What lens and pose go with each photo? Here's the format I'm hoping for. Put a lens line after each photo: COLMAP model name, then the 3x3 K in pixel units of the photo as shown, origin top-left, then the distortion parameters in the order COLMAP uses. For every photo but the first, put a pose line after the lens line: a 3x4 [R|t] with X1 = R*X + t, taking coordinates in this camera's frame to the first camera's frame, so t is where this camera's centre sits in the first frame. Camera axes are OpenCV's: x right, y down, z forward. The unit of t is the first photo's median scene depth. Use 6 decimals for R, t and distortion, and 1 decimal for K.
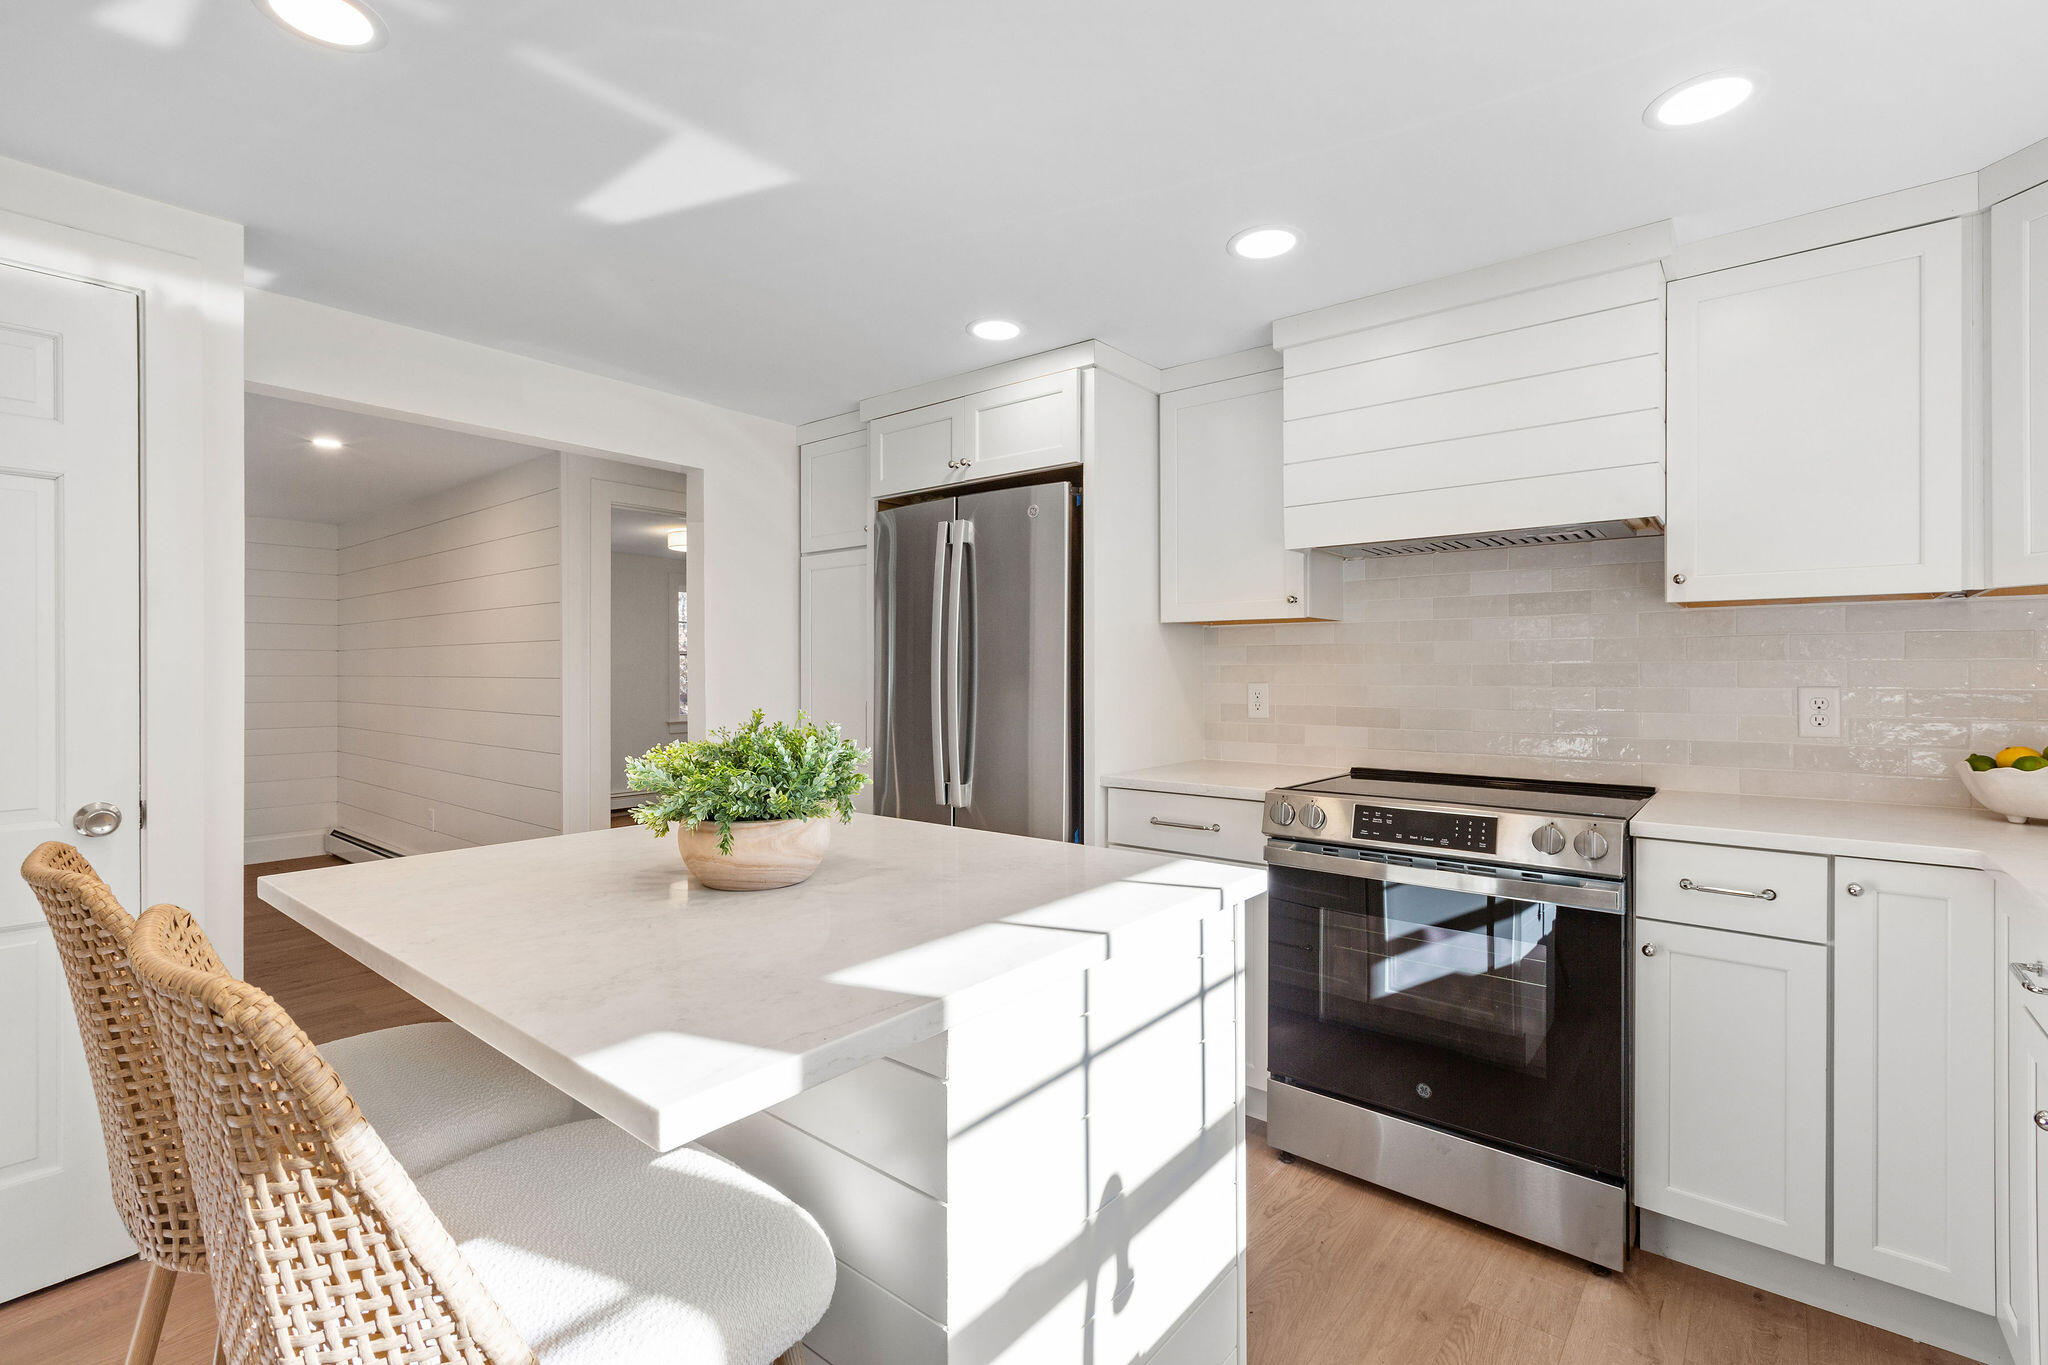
lens RADIAL K [[928.2, 0, 1009.7], [0, 928.2, 685.4], [0, 0, 1]] dist [0.002423, -0.000201]
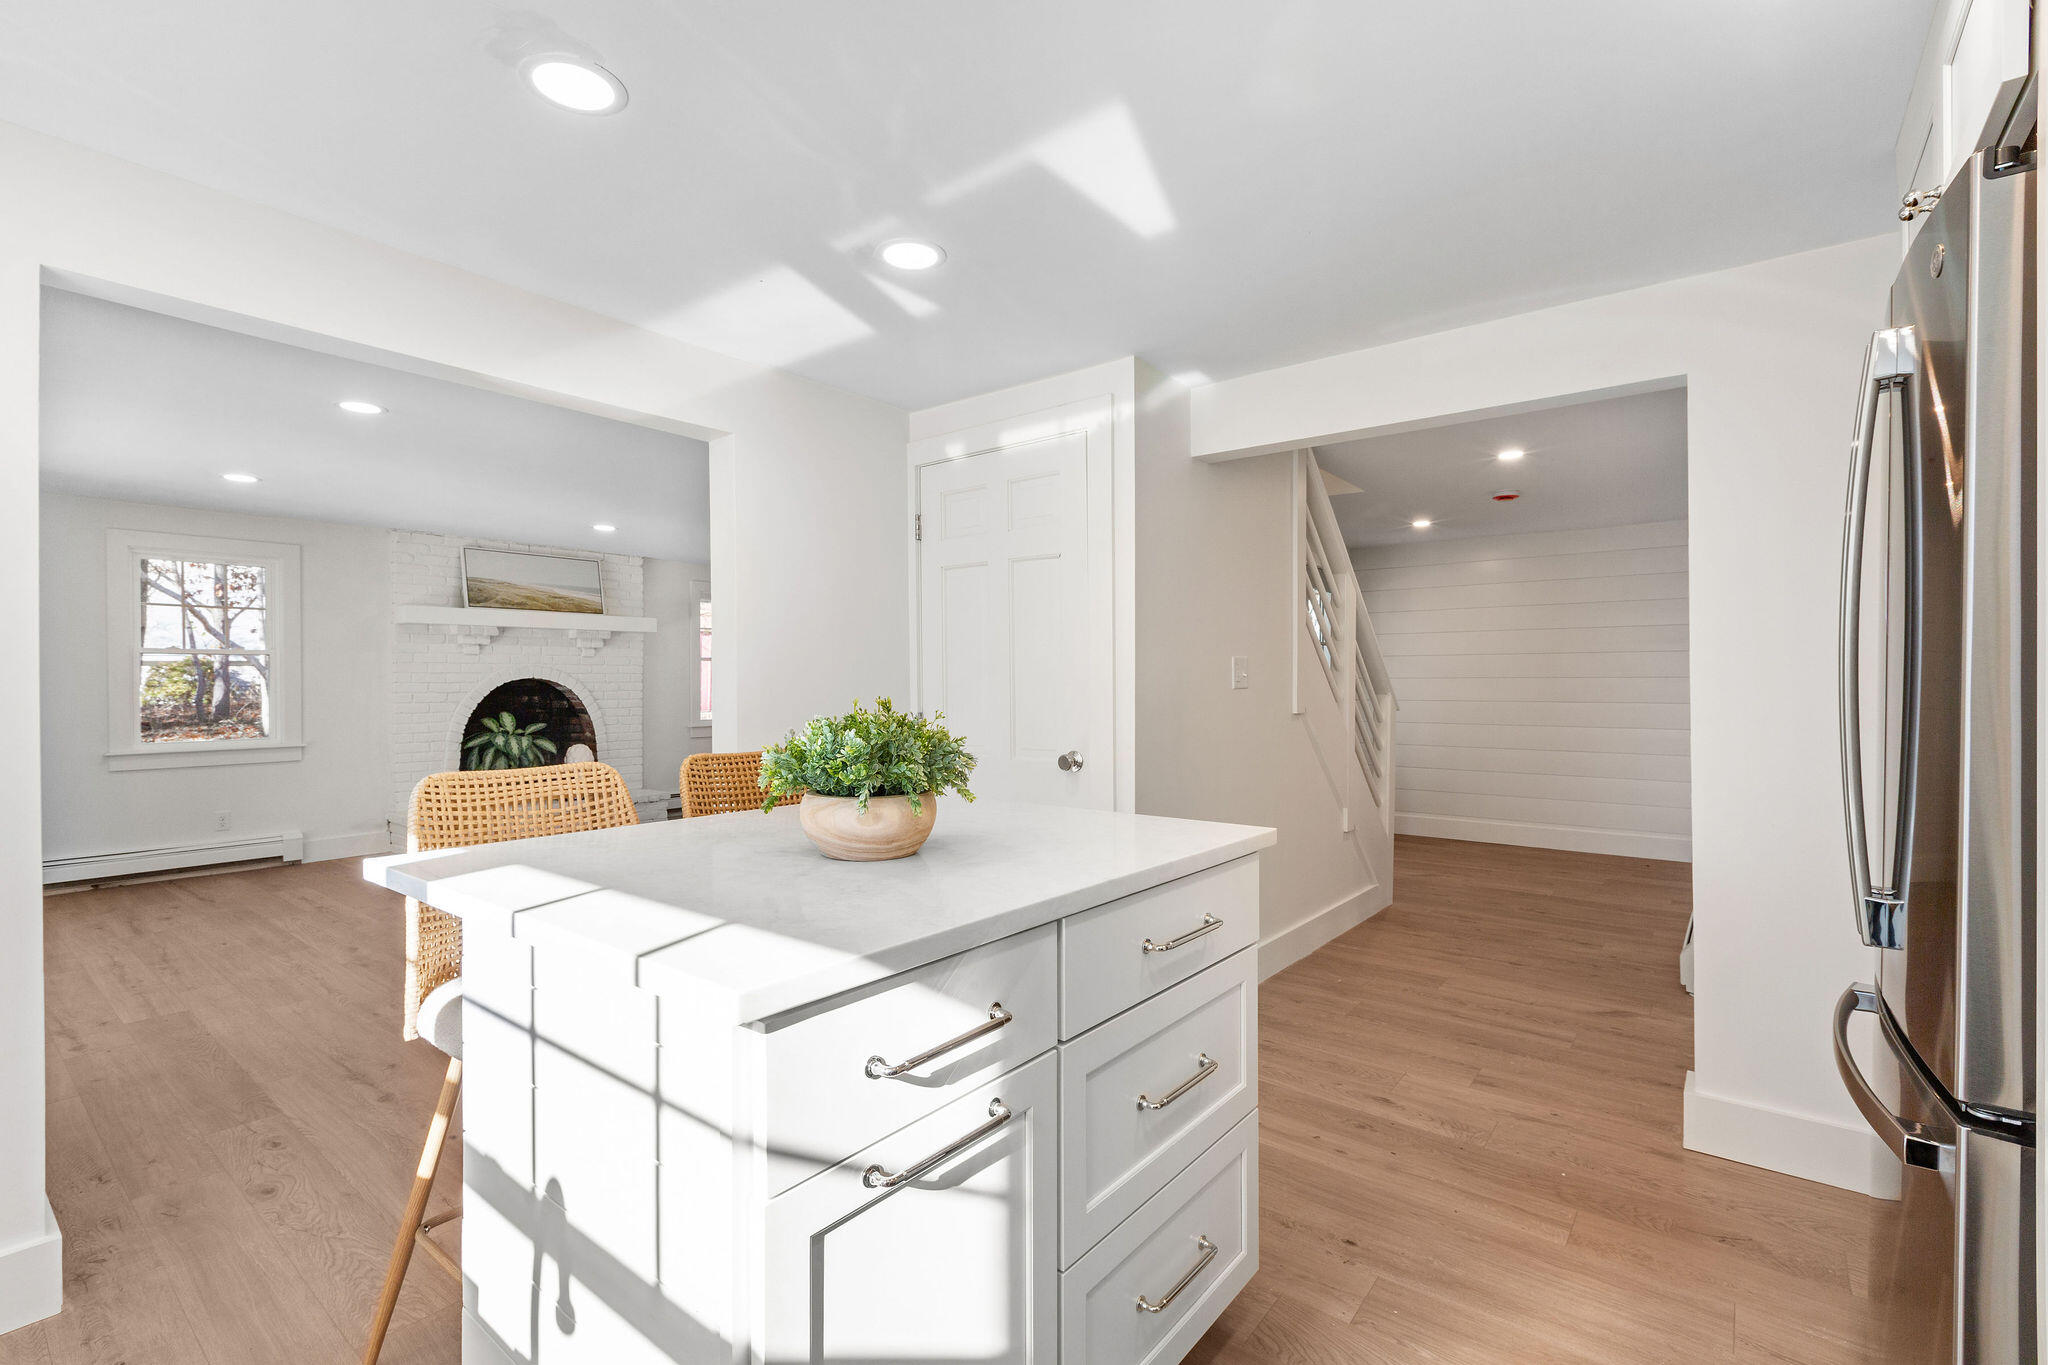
lens RADIAL K [[928.2, 0, 1009.7], [0, 928.2, 685.4], [0, 0, 1]] dist [0.002423, -0.000201]
pose [[0.026330, -0.006078, -0.999635, 0.775300], [-0.002636, 0.999978, -0.006149, 0.014780], [0.999650, 0.002797, 0.026314, 1.048440]]
